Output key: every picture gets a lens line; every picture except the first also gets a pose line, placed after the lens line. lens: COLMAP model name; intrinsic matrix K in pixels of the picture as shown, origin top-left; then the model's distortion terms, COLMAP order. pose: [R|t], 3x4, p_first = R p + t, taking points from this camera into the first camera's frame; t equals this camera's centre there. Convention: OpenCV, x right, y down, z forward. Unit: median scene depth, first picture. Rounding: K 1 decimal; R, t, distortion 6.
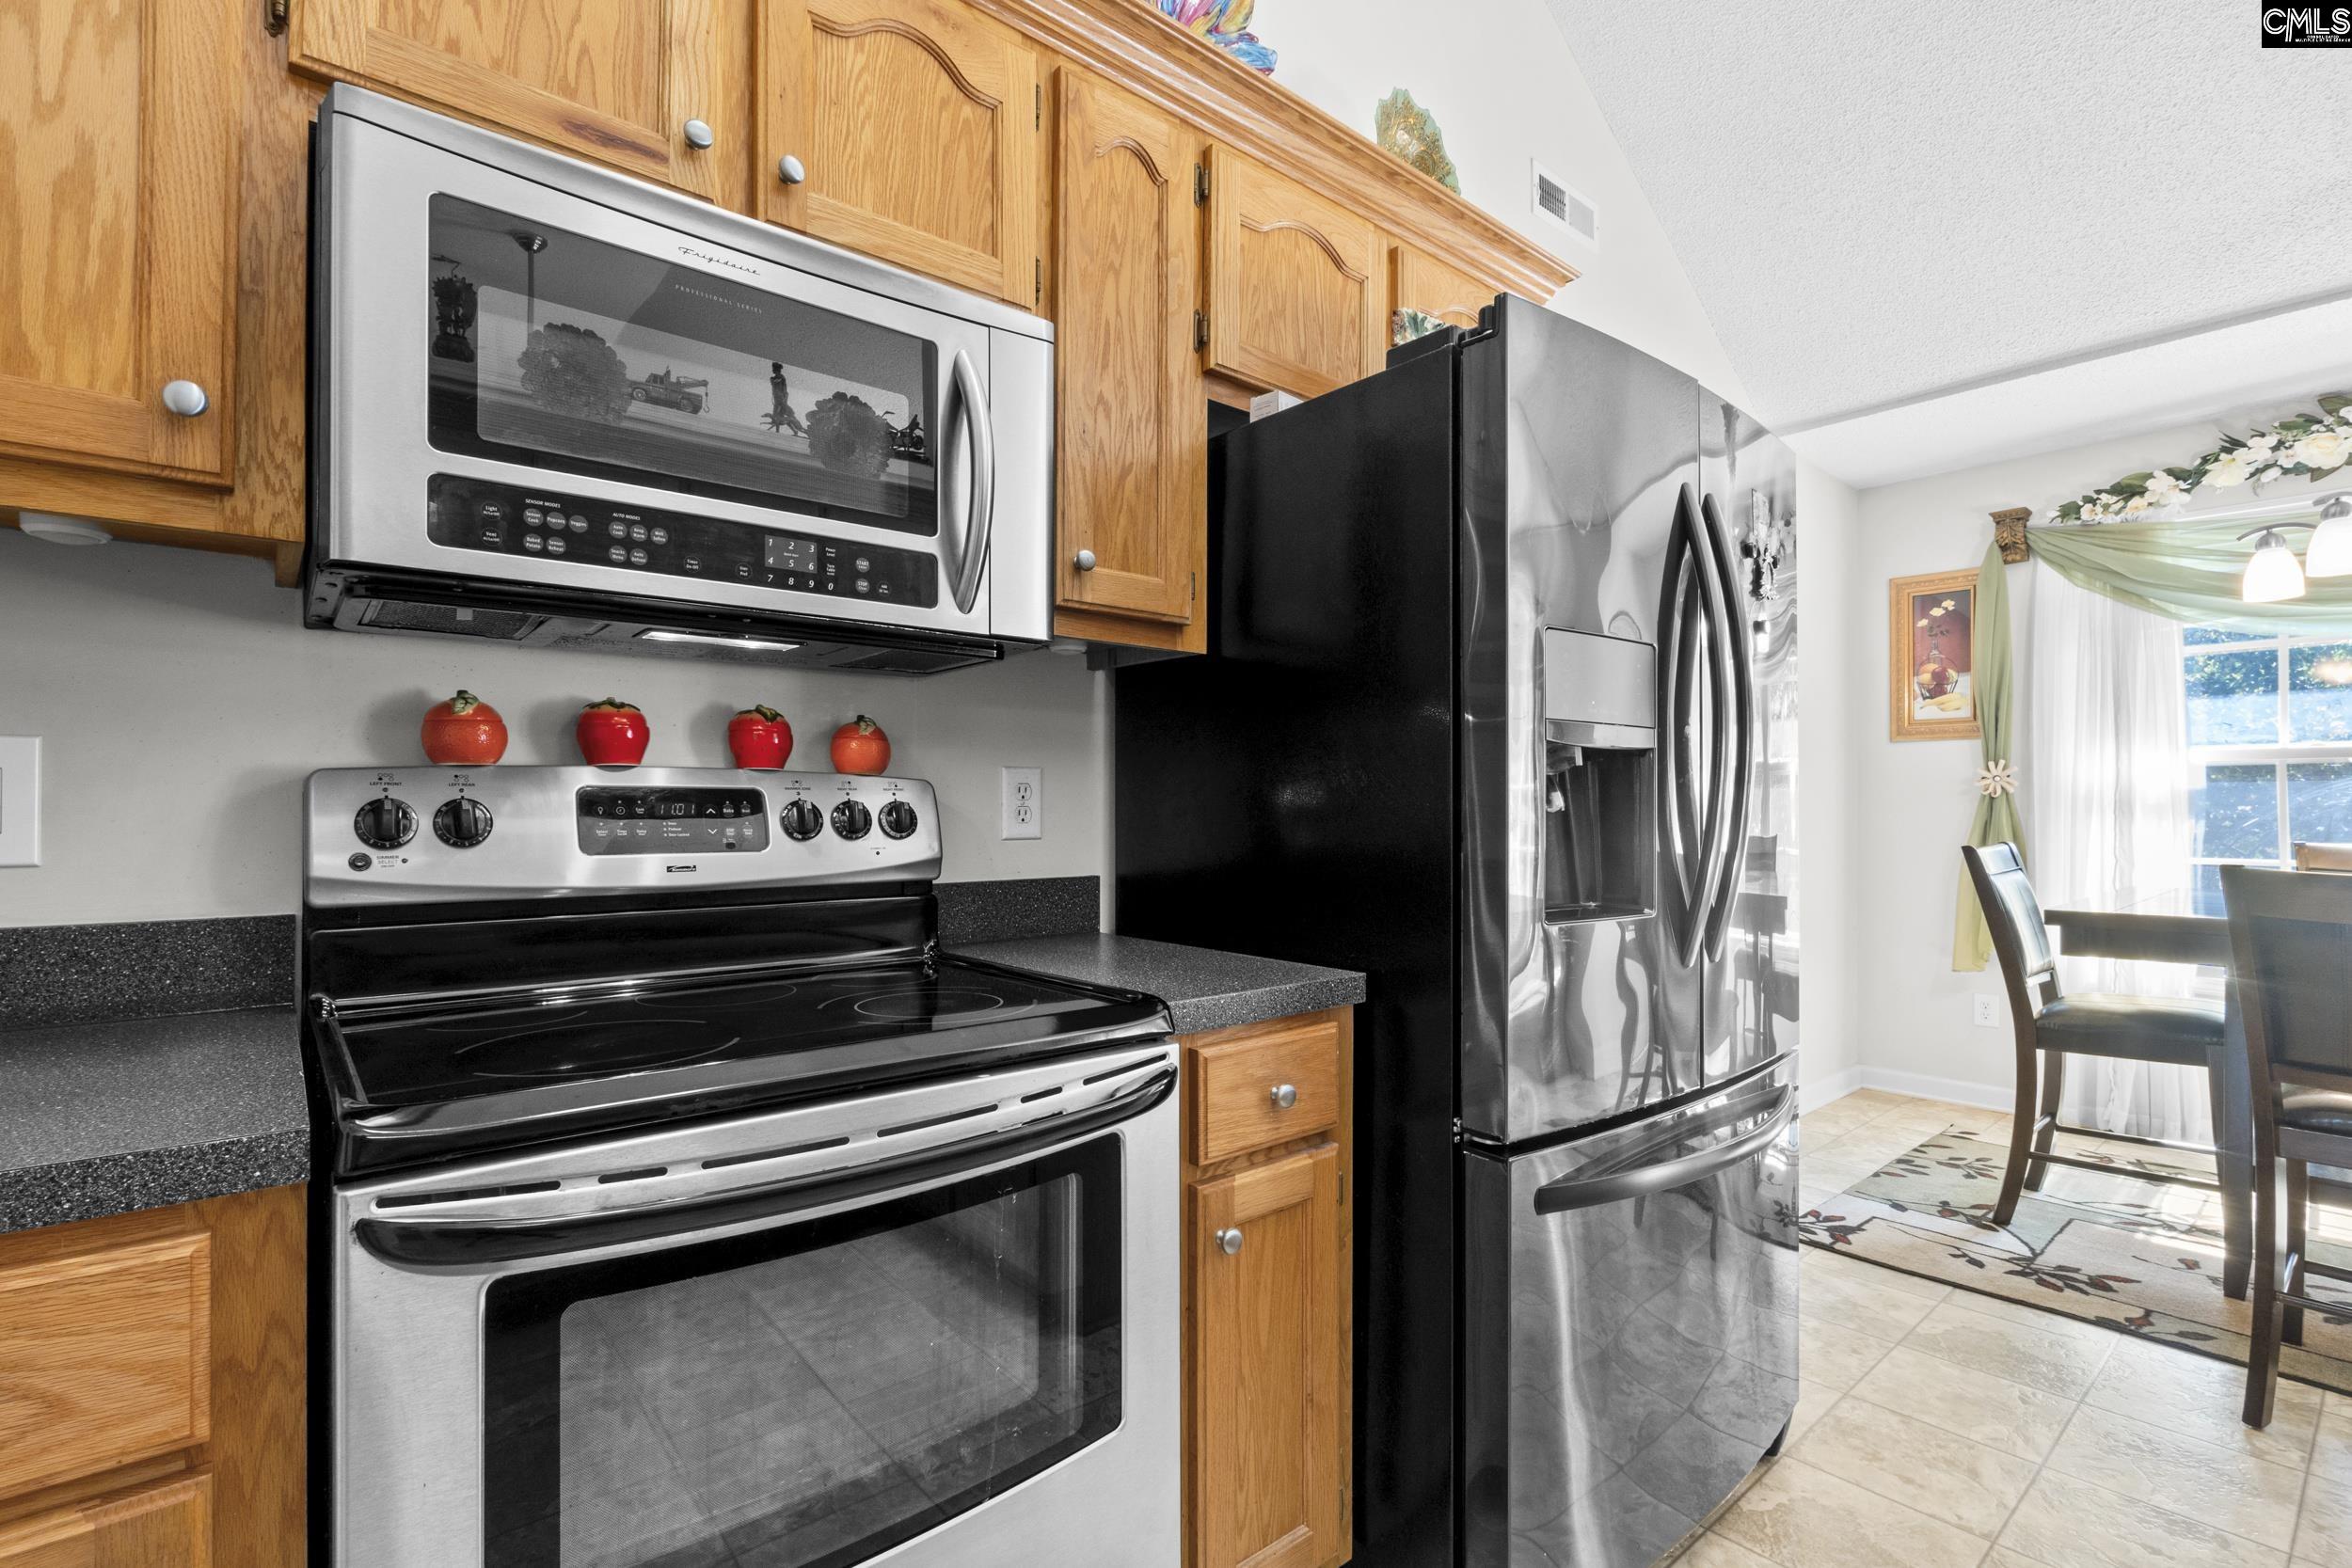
lens RADIAL K [[1083.7, 0, 1182.8], [0, 1083.7, 803.7], [0, 0, 1]] dist [-0.004819, -0.000427]
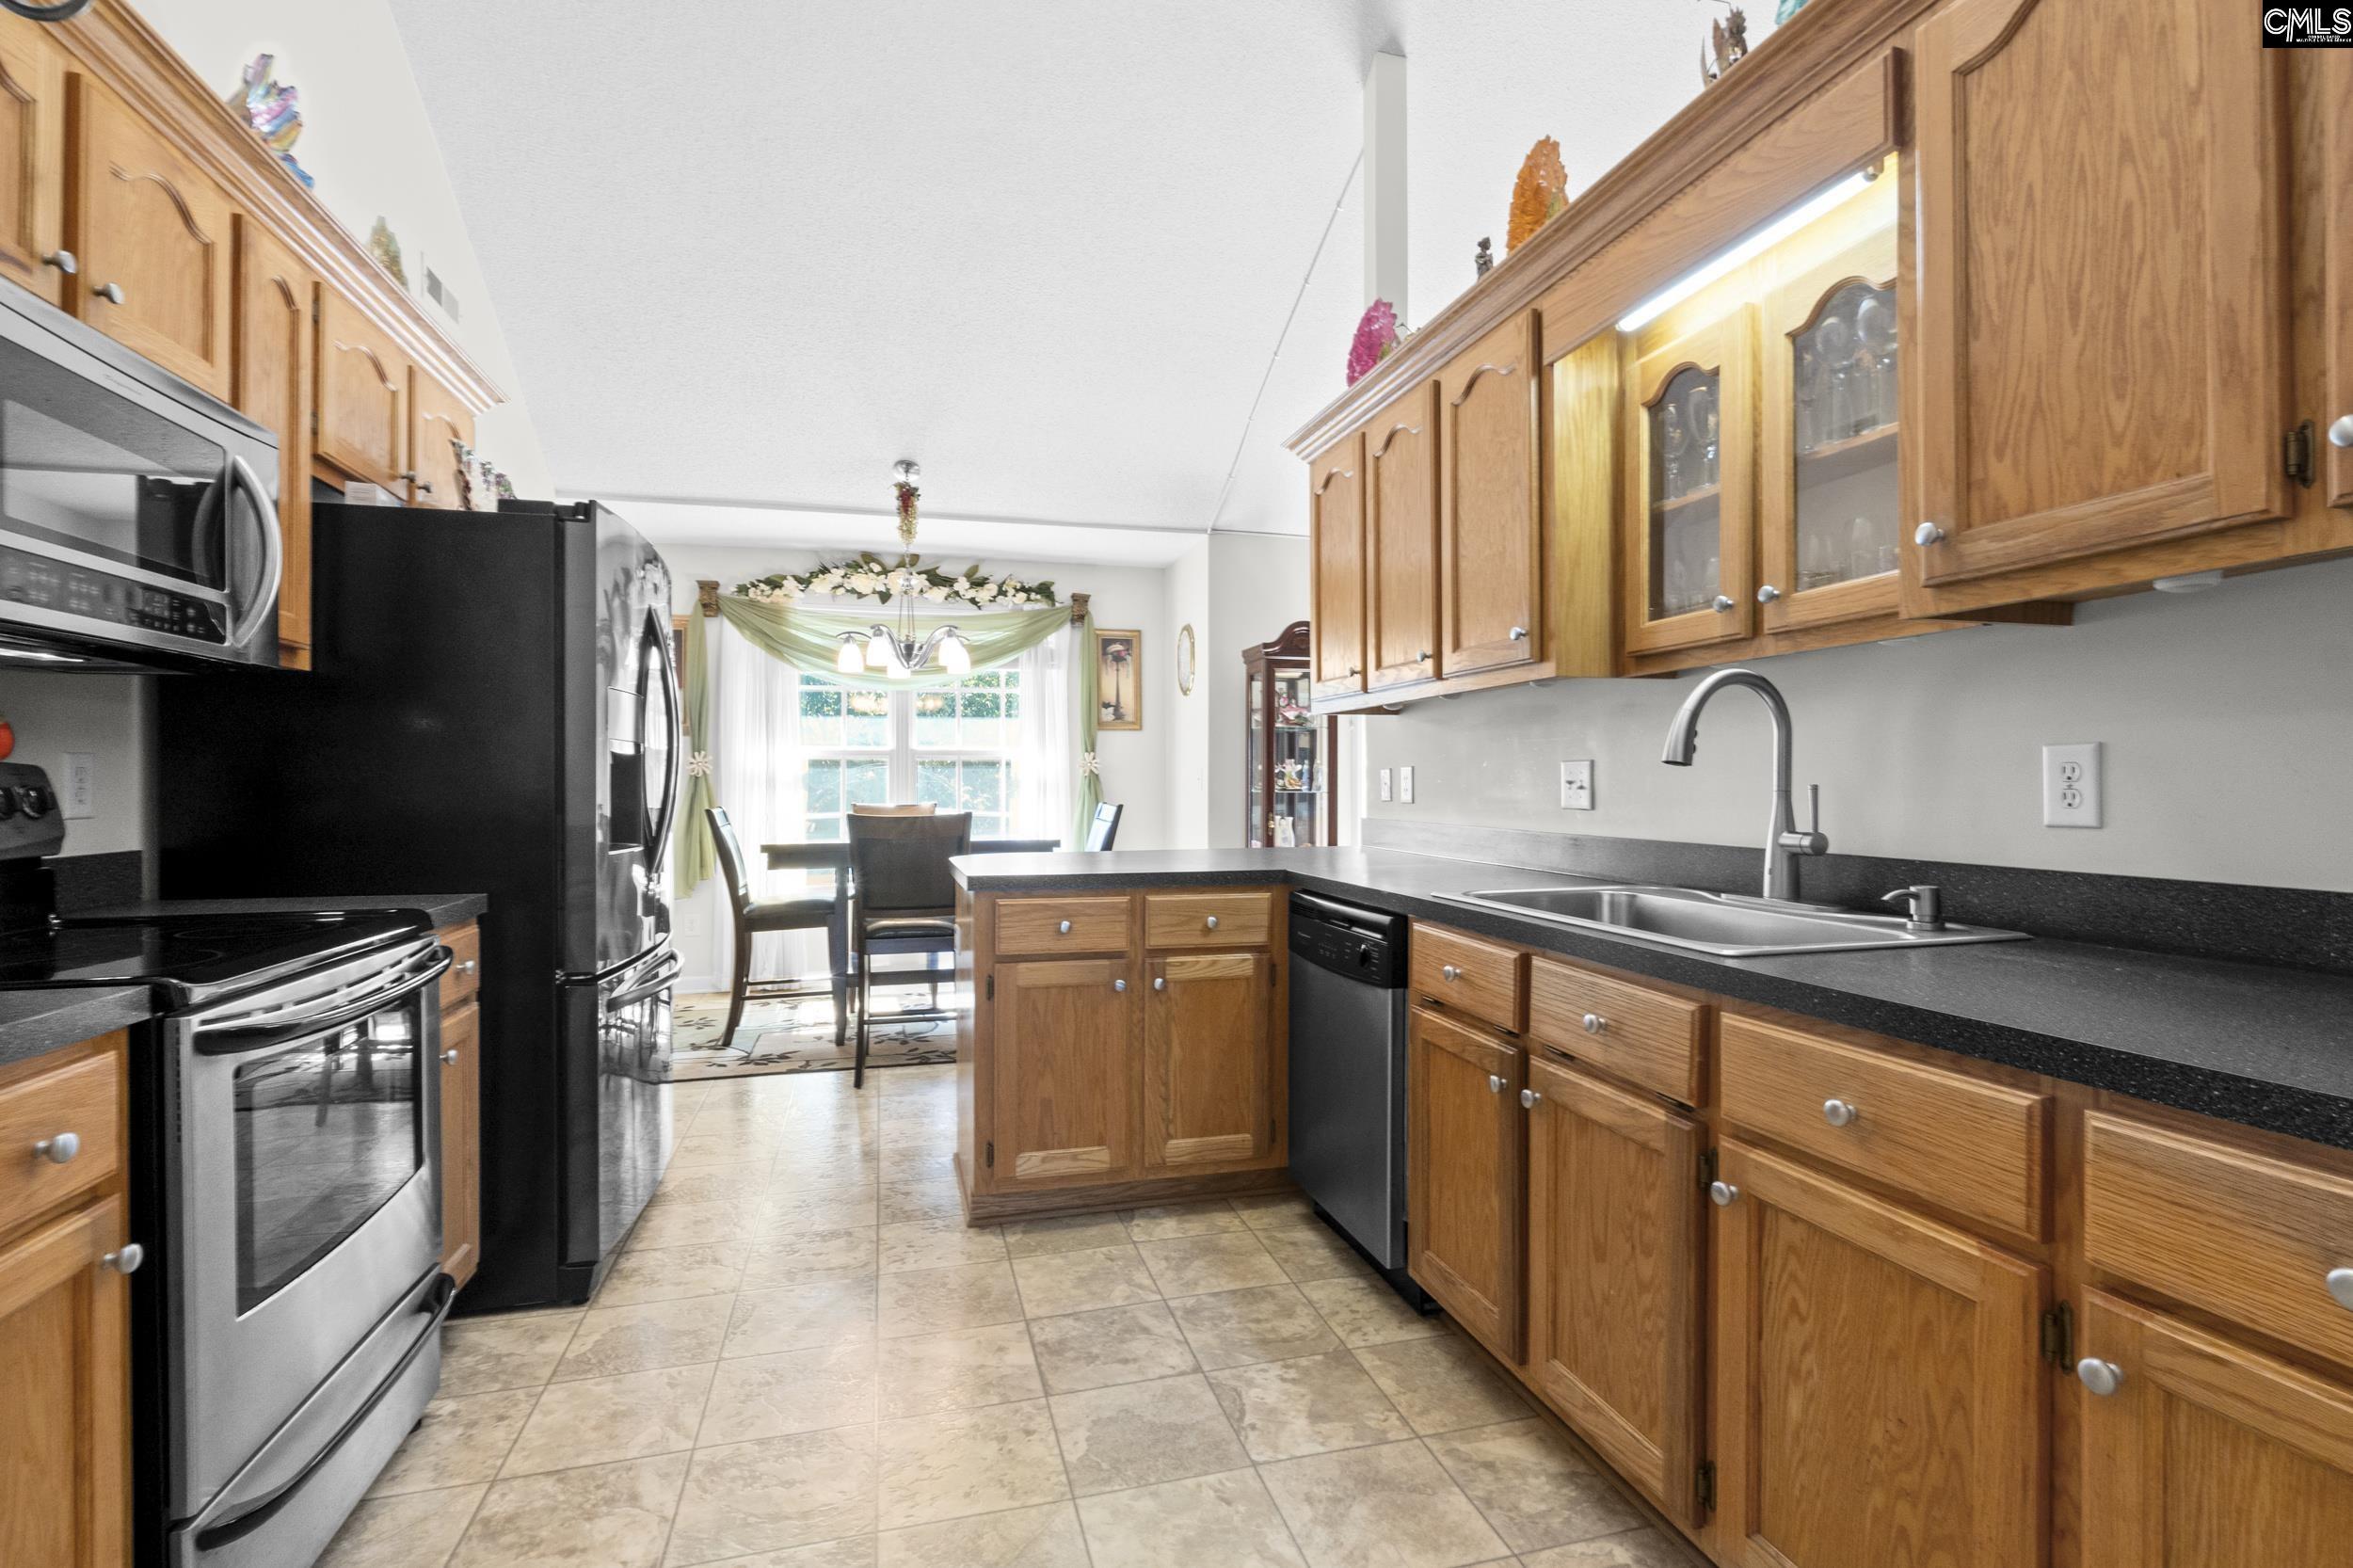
lens RADIAL K [[1084.3, 0, 1186.0], [0, 1084.3, 785.0], [0, 0, 1]] dist [-0.004819, -0.000427]
pose [[0.420267, -0.003640, 0.907393, -0.844796], [-0.003560, 0.999978, 0.005660, -0.014110], [-0.907394, -0.005609, 0.420244, -0.592197]]
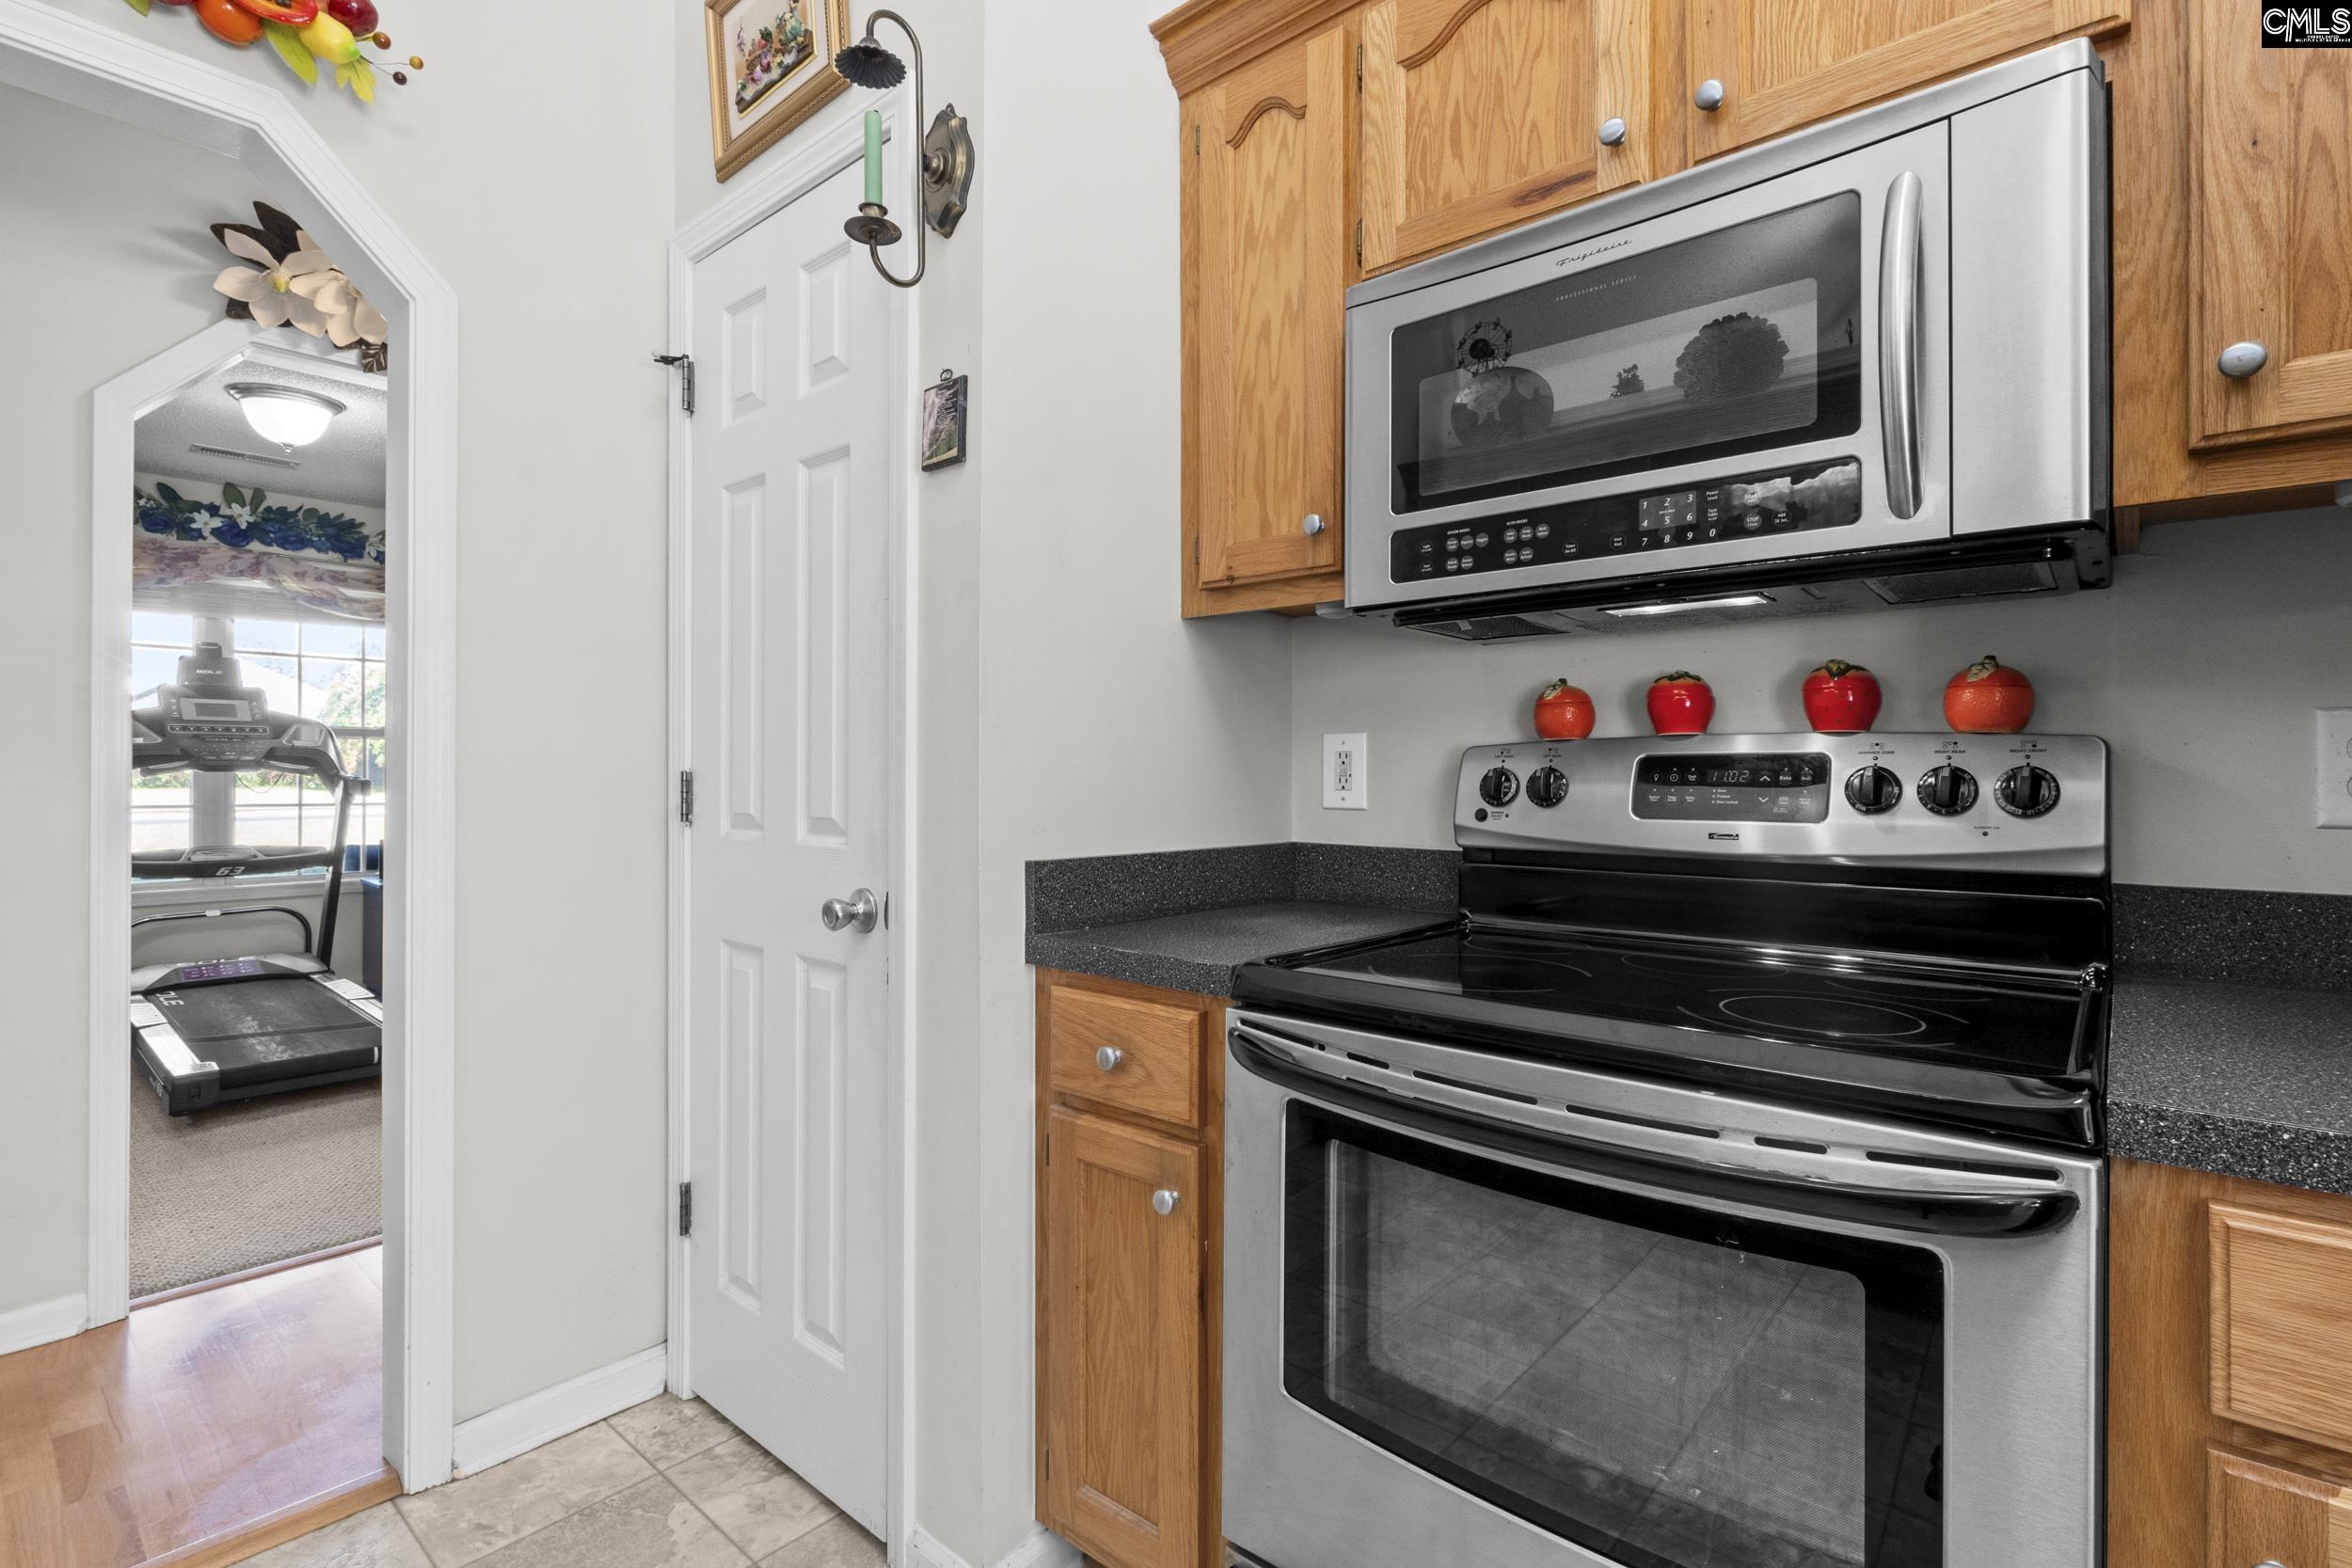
lens RADIAL K [[1083.7, 0, 1182.2], [0, 1083.7, 778.9], [0, 0, 1]] dist [-0.004819, -0.000427]
pose [[0.156916, 0.002832, -0.987608, 0.422710], [0.001716, 0.999994, 0.003140, 0.003540], [0.987610, -0.002187, 0.156910, 0.341216]]
